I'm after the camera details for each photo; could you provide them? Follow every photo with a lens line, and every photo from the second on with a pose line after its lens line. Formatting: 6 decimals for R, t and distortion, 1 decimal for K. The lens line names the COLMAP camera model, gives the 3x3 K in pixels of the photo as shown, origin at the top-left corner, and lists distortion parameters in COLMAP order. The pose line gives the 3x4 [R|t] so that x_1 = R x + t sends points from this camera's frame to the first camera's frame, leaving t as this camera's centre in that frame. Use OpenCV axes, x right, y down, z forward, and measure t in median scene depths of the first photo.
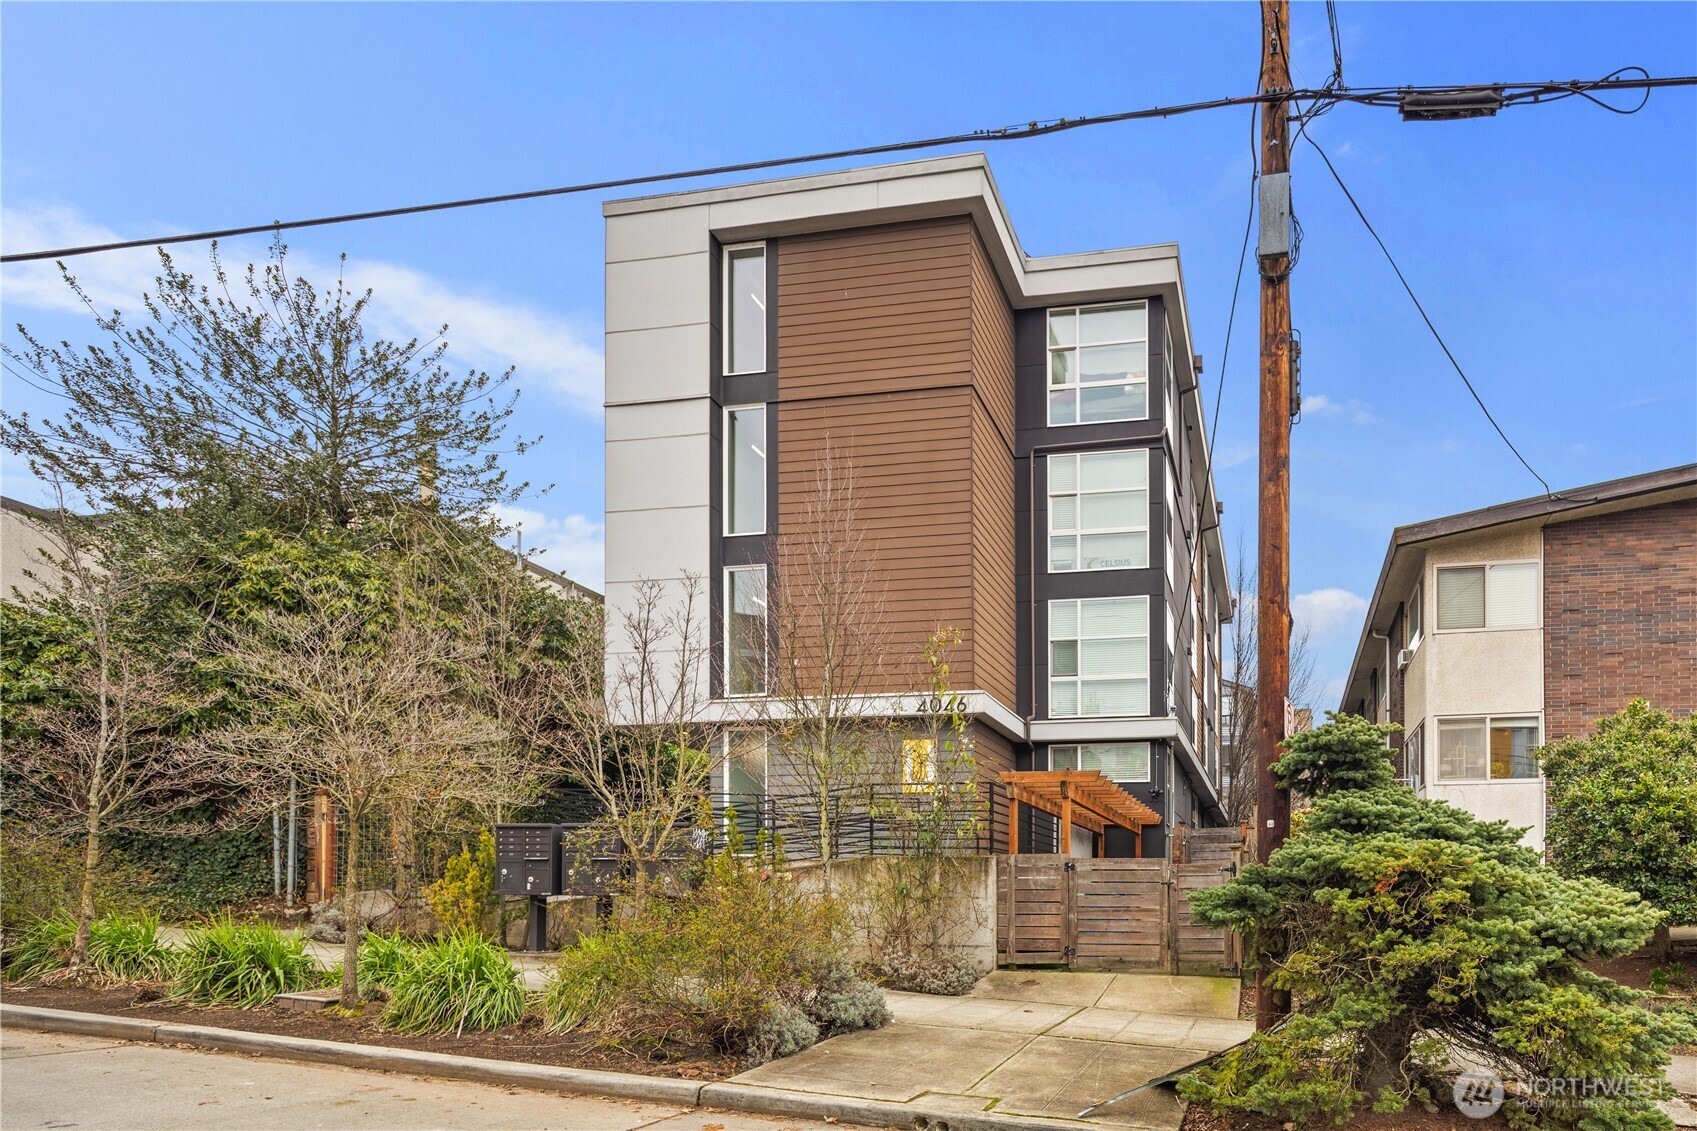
lens RADIAL K [[888.3, 0, 839.1], [0, 888.3, 768.4], [0, 0, 1]] dist [-0.004238, 0.000446]
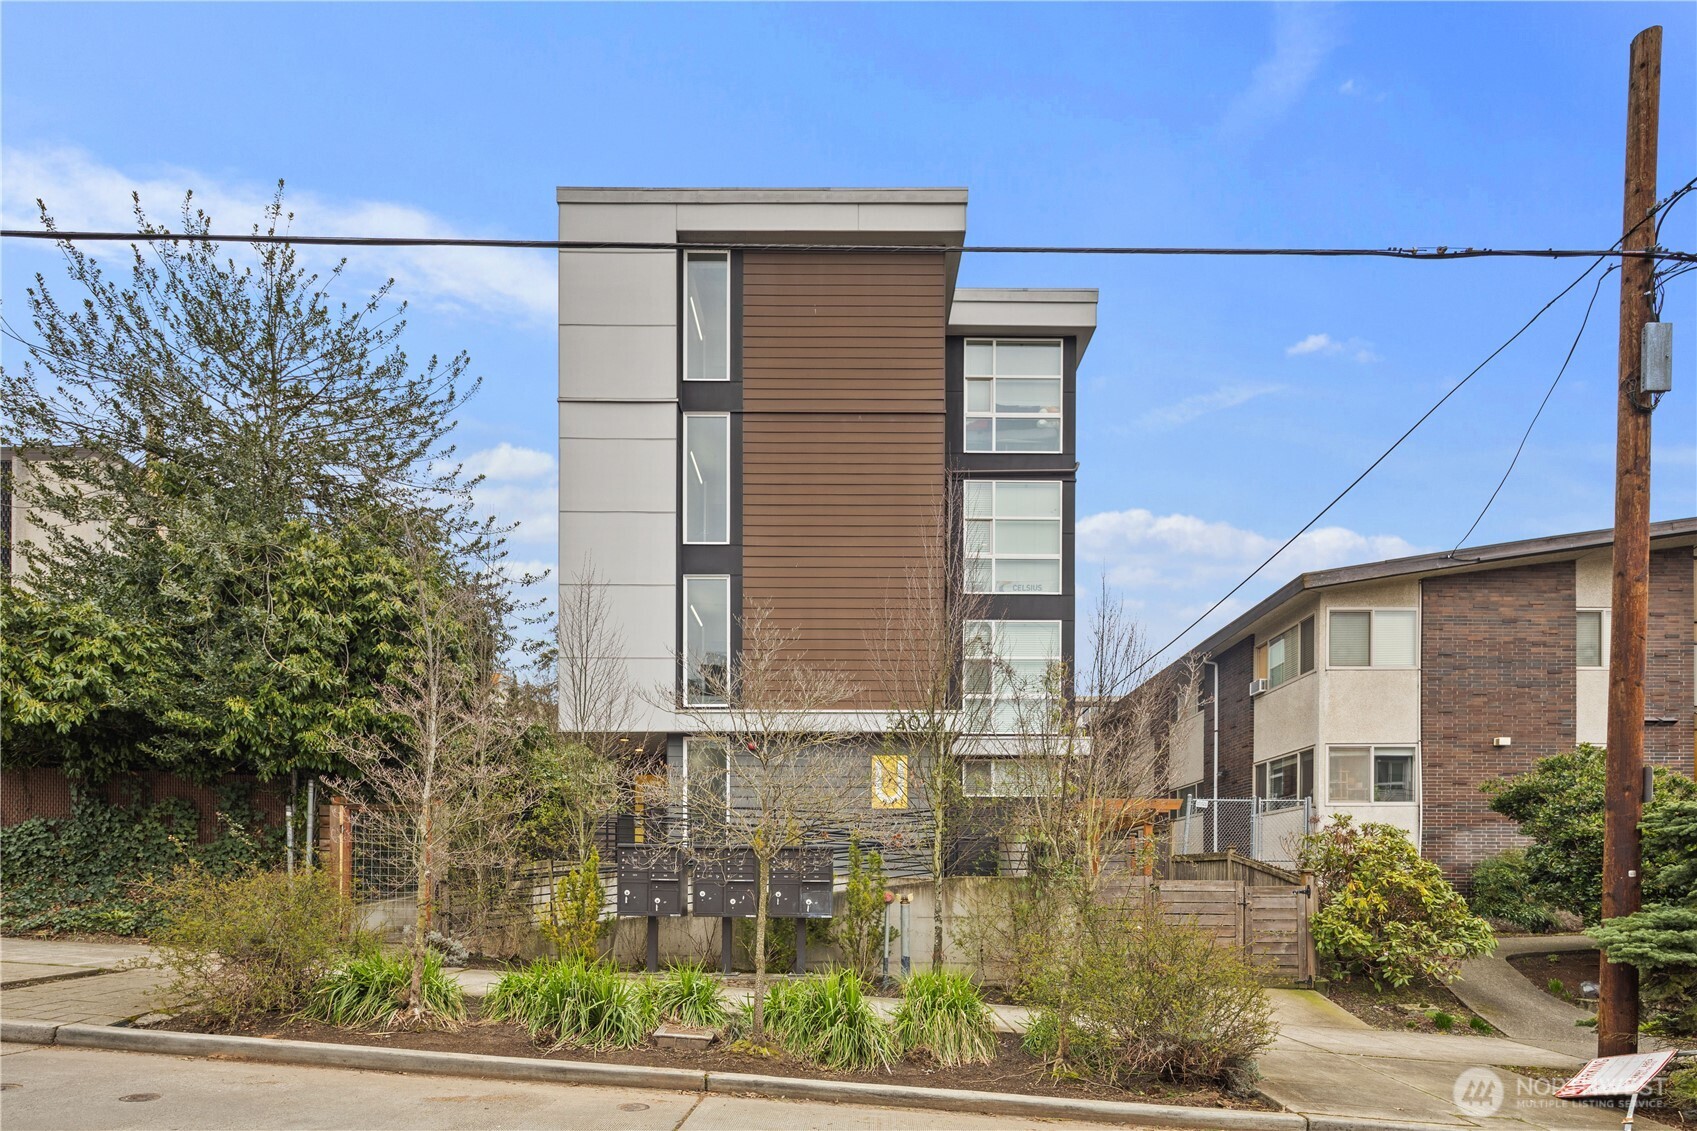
lens RADIAL K [[880.2, 0, 821.6], [0, 880.2, 783.7], [0, 0, 1]] dist [0.001451, -0.003233]
pose [[0.988314, 0.019676, 0.151155, -0.125090], [-0.021579, 0.999707, 0.010959, -0.007831], [-0.150895, -0.014092, 0.988449, 0.001383]]
